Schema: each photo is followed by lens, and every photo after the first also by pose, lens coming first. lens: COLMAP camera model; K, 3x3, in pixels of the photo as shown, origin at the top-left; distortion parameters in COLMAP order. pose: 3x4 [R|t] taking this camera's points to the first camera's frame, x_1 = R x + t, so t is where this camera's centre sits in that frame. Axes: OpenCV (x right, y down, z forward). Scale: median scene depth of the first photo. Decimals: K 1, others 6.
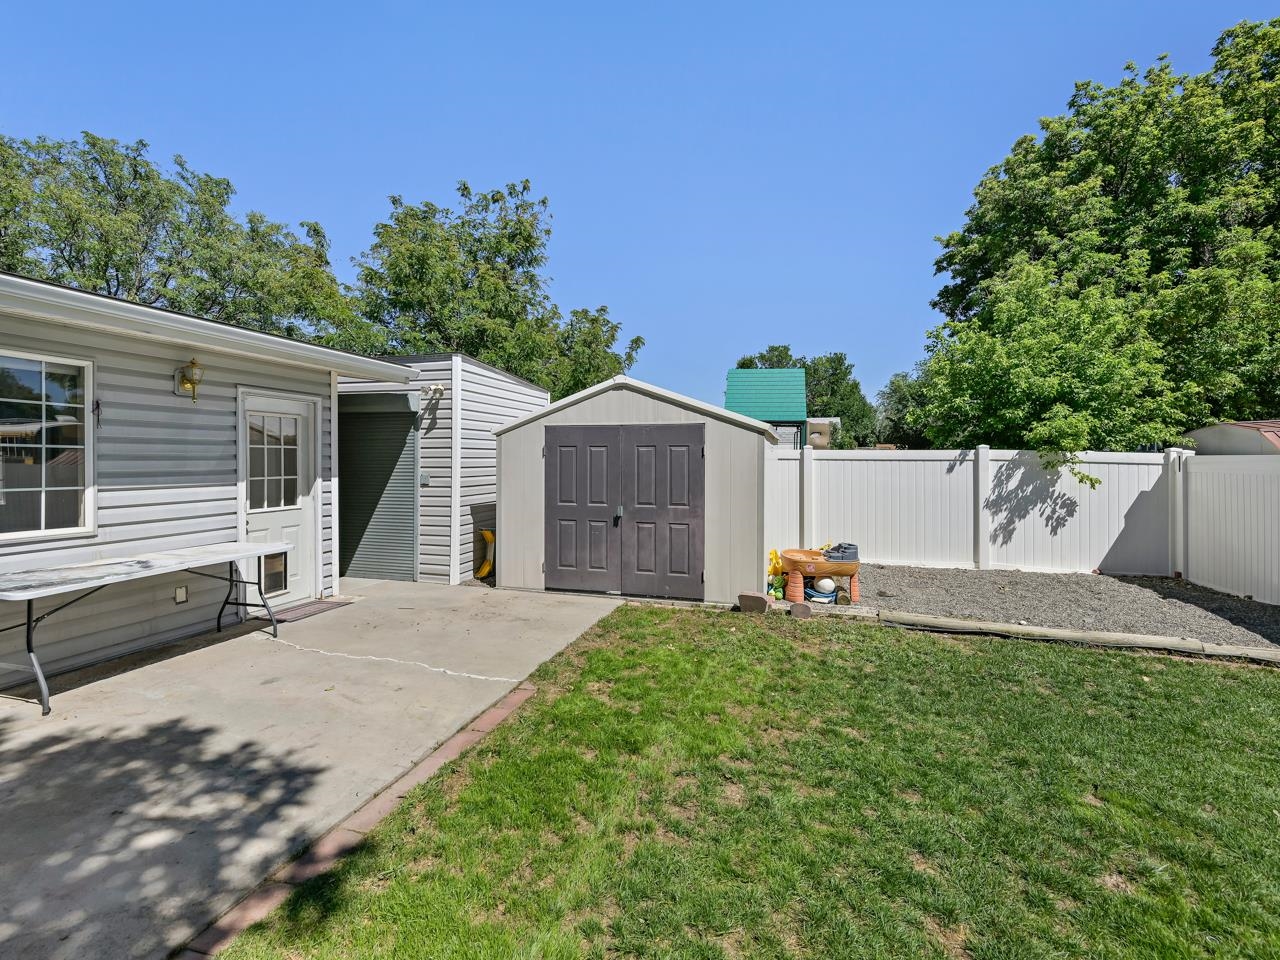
lens RADIAL K [[568.6, 0, 631.8], [0, 568.6, 467.0], [0, 0, 1]] dist [0.001169, -0.000214]
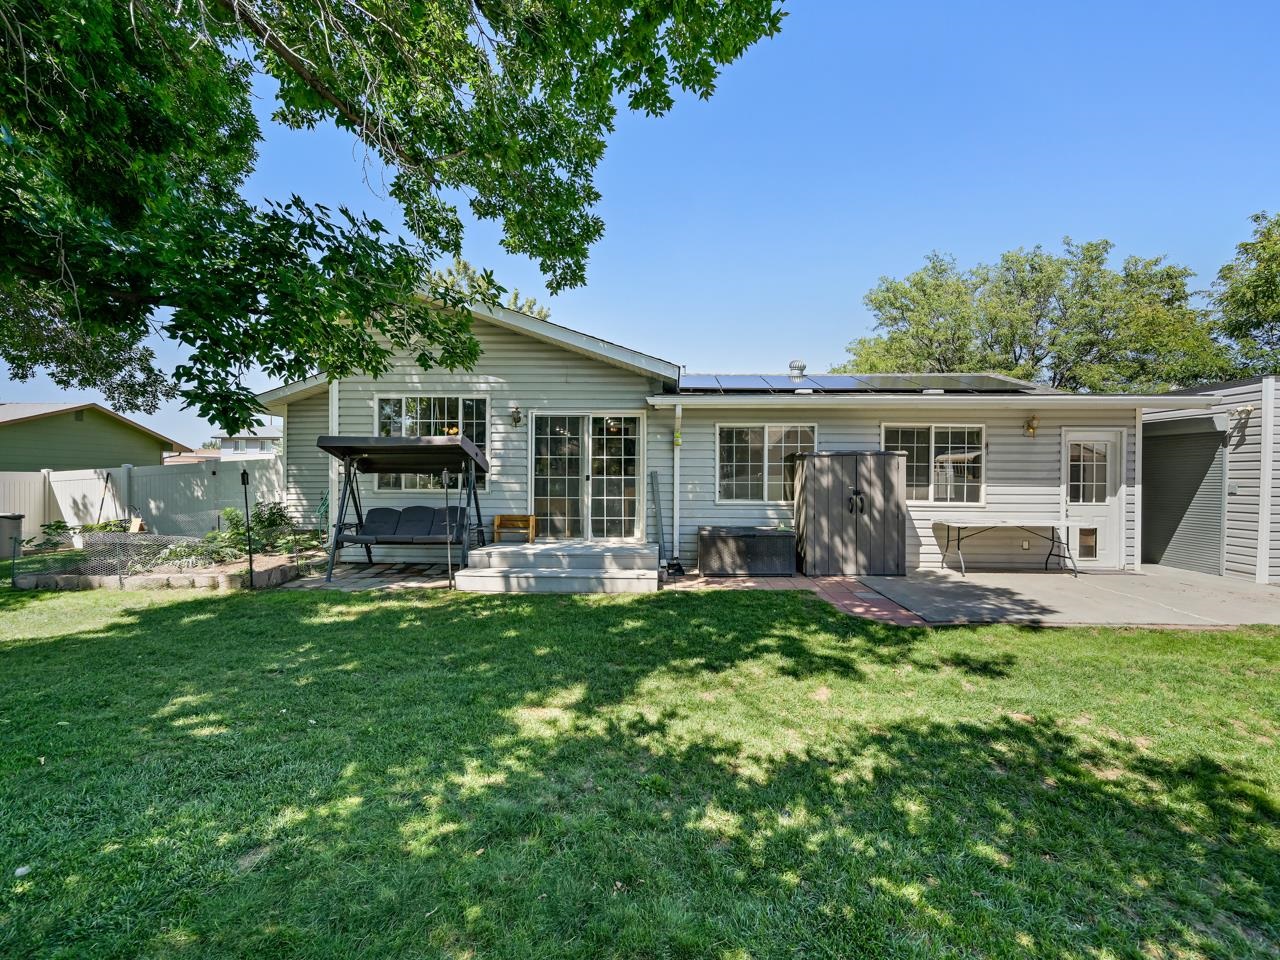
lens RADIAL K [[568.6, 0, 635.9], [0, 568.6, 476.1], [0, 0, 1]] dist [0.001169, -0.000214]
pose [[0.215856, 0.003817, -0.976418, 0.567965], [-0.018893, 0.999821, -0.000268, 0.021521], [0.976242, 0.018505, 0.215890, -0.488765]]
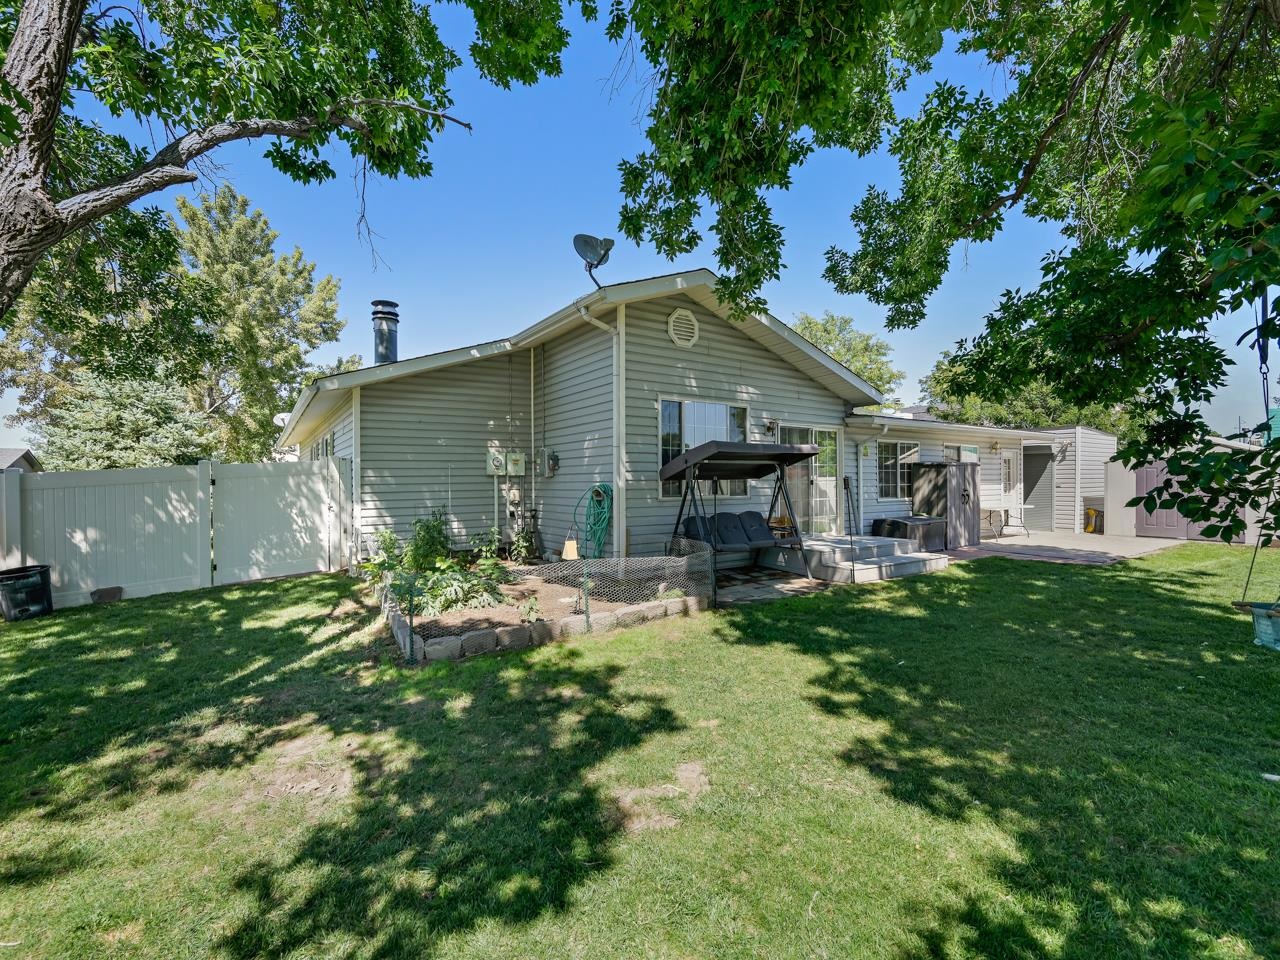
lens RADIAL K [[568.6, 0, 639.3], [0, 568.6, 484.1], [0, 0, 1]] dist [0.001169, -0.000214]
pose [[0.747090, 0.006806, -0.664689, -0.133001], [-0.007931, 0.999968, 0.001324, 0.034220], [0.664676, 0.004282, 0.747119, -1.871224]]
